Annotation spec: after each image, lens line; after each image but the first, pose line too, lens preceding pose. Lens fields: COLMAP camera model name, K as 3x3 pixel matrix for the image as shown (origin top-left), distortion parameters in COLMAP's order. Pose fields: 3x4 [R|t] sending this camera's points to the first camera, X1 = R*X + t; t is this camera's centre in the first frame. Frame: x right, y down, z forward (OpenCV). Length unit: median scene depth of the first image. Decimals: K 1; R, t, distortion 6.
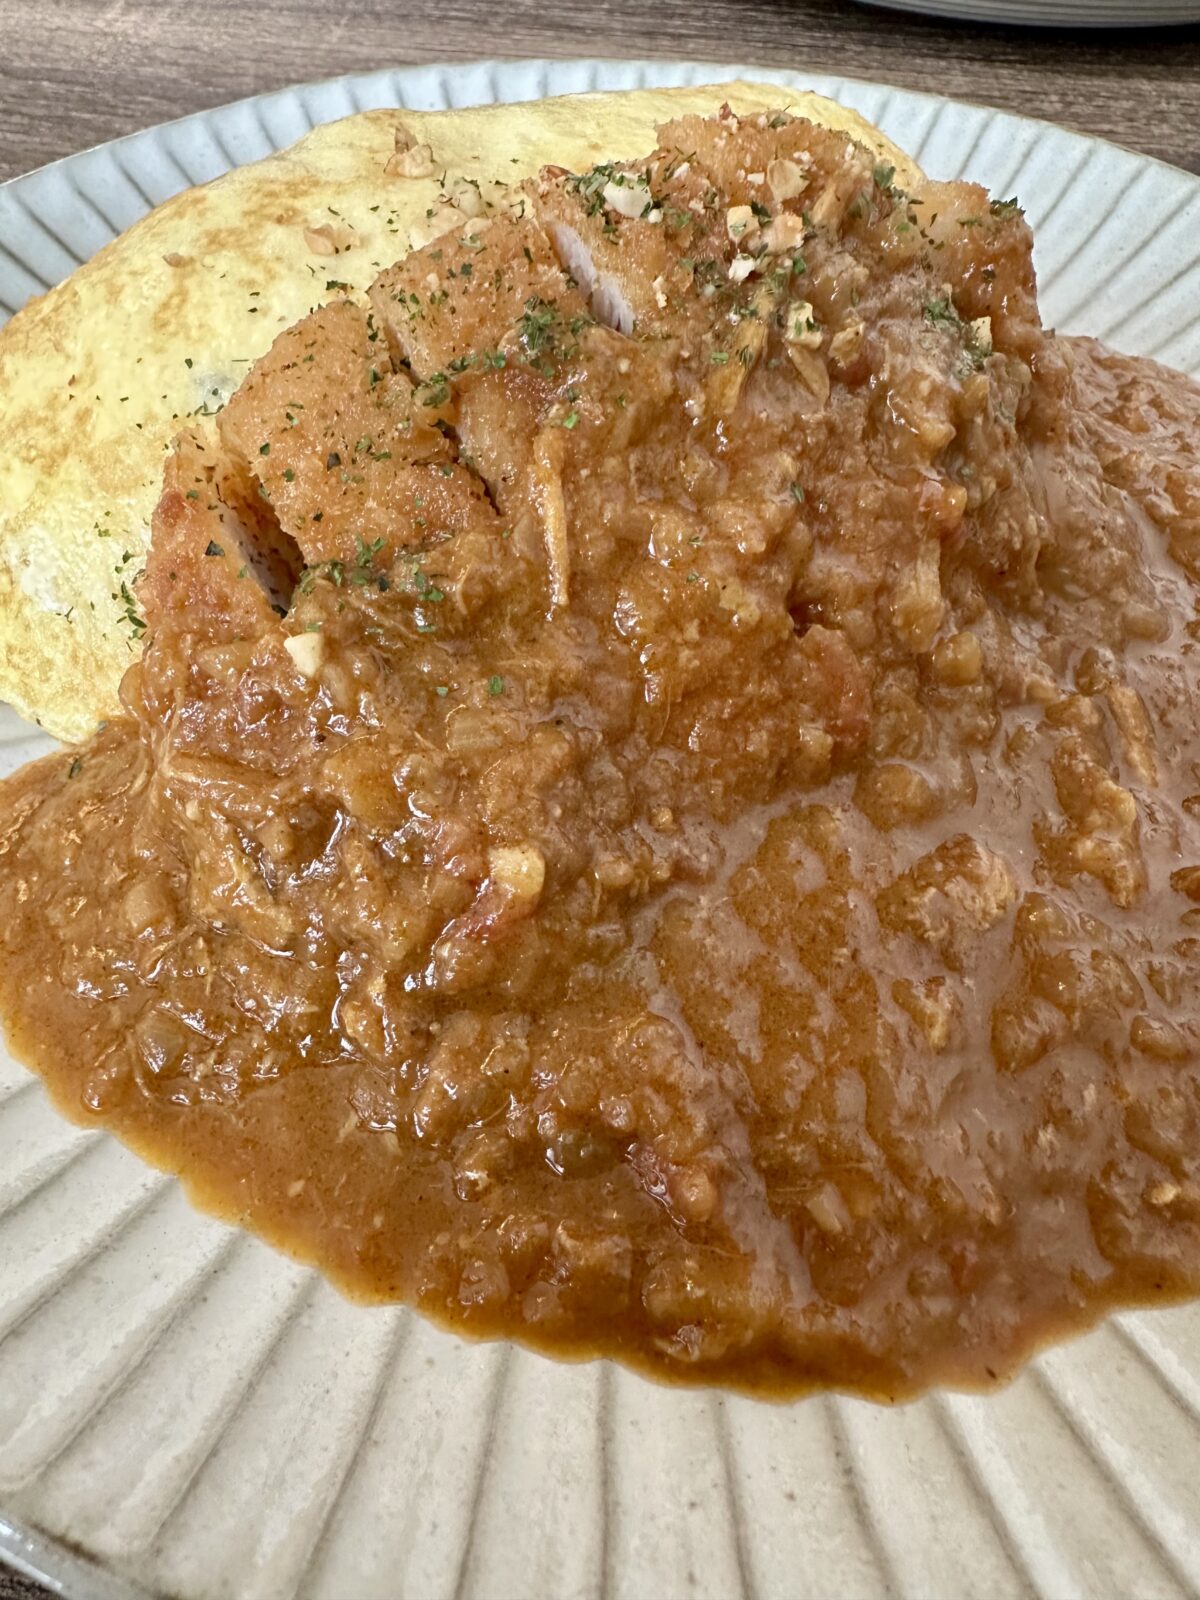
lens RADIAL K [[1088.8, 0, 600.0], [0, 1088.8, 800.0], [0, 0, 1]] dist [-0.000319, -0.001495]
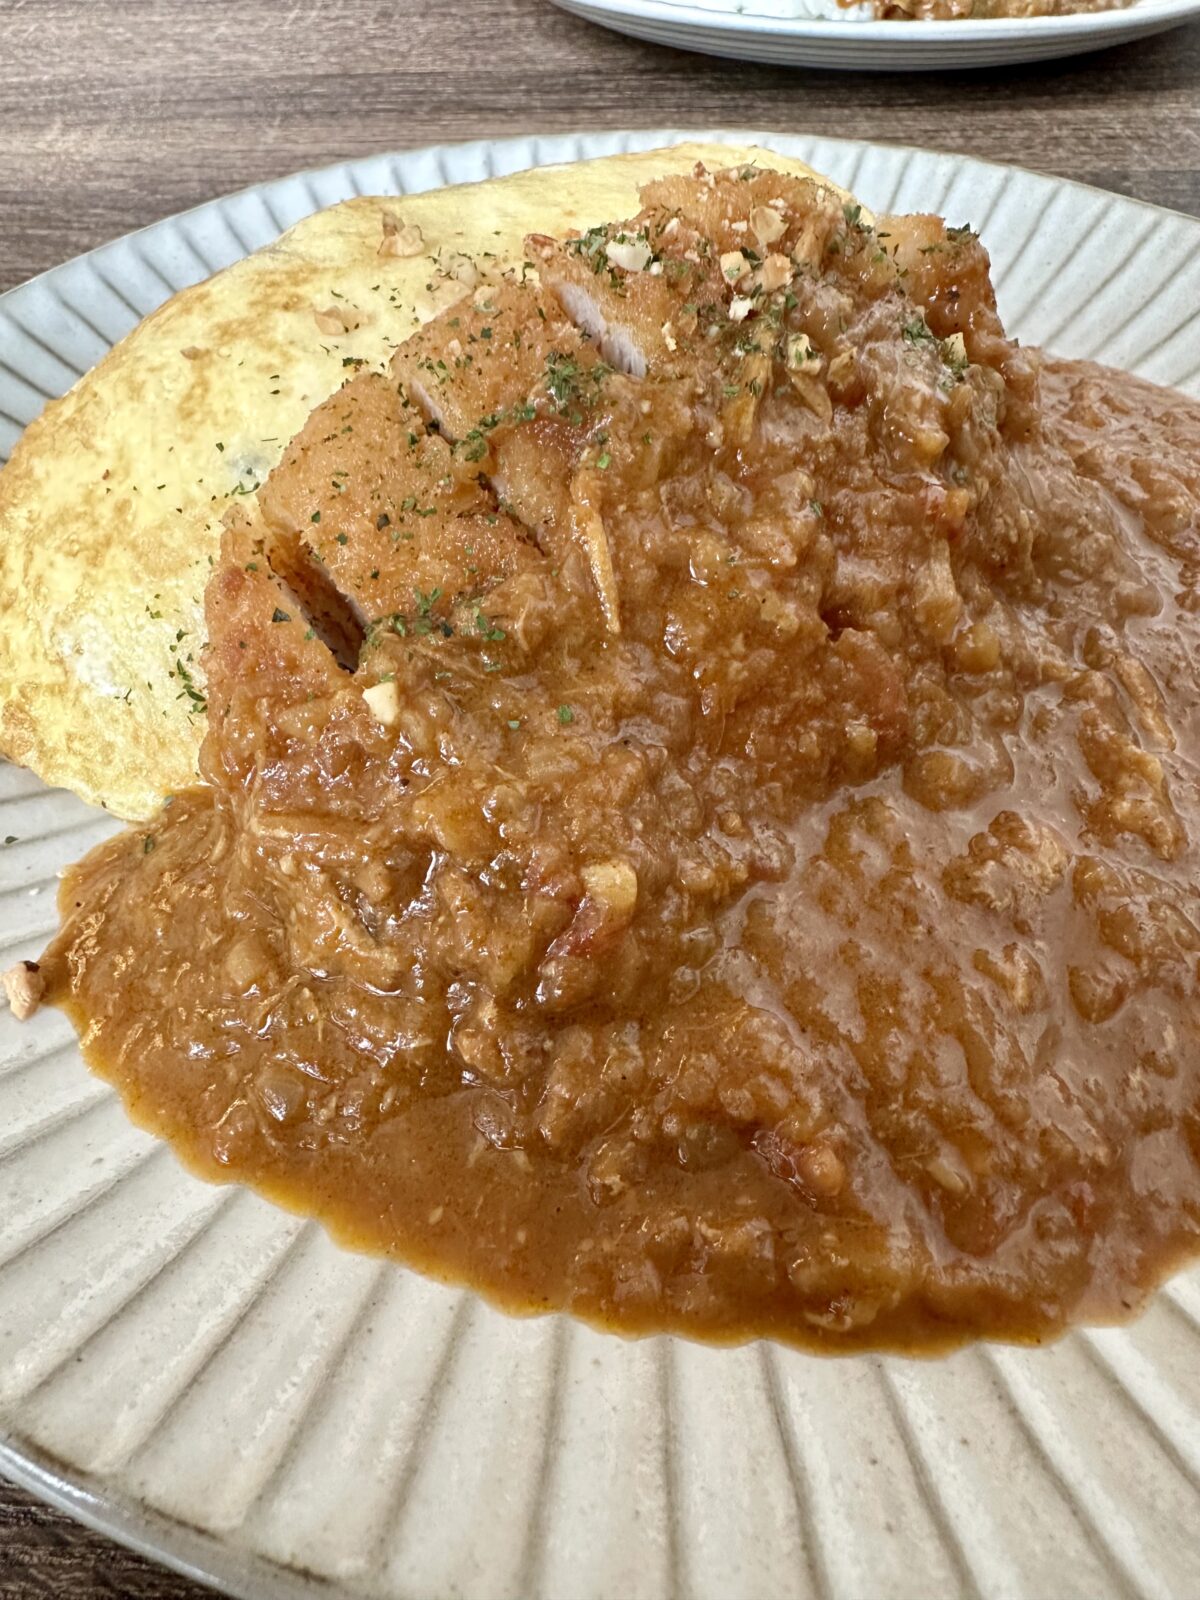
lens RADIAL K [[1088.8, 0, 600.0], [0, 1088.8, 800.0], [0, 0, 1]] dist [-0.000319, -0.001495]
pose [[0.993021, -0.111305, 0.039001, -0.106062], [0.113072, 0.992500, -0.046468, 0.028395], [-0.033537, 0.050554, 0.998158, -0.044476]]
